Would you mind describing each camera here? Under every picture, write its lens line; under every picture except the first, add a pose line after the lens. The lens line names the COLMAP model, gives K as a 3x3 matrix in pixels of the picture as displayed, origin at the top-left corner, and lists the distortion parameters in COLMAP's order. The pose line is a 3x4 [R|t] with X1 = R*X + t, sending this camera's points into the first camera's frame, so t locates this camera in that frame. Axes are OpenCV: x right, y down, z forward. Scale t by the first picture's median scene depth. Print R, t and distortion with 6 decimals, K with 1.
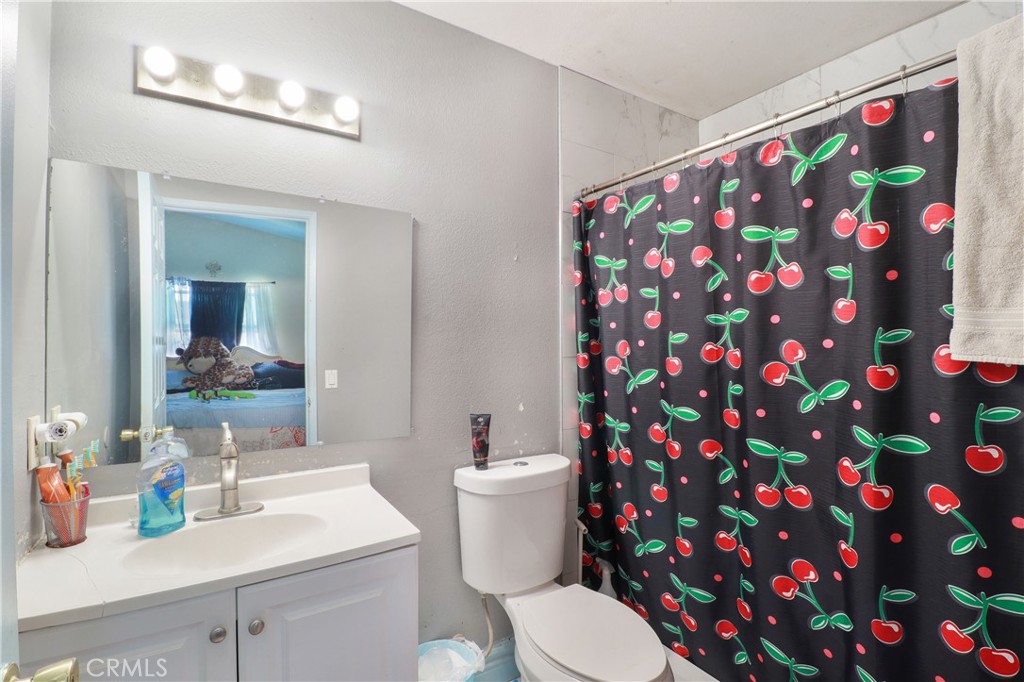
lens RADIAL K [[478.7, 0, 514.5], [0, 478.7, 337.0], [0, 0, 1]] dist [-0.011378, -0.007482]
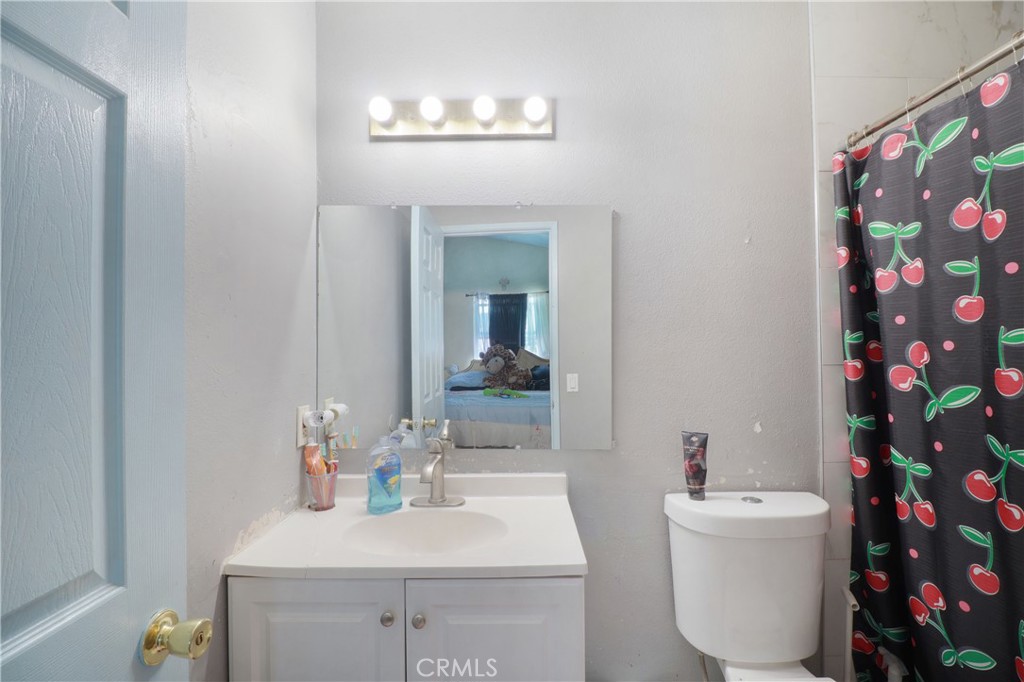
lens RADIAL K [[478.7, 0, 515.1], [0, 478.7, 338.0], [0, 0, 1]] dist [-0.011378, -0.007482]
pose [[0.837839, -0.015717, -0.545692, 0.122132], [0.012756, 0.999876, -0.009213, 0.000949], [0.545769, 0.000758, 0.837935, 0.134287]]
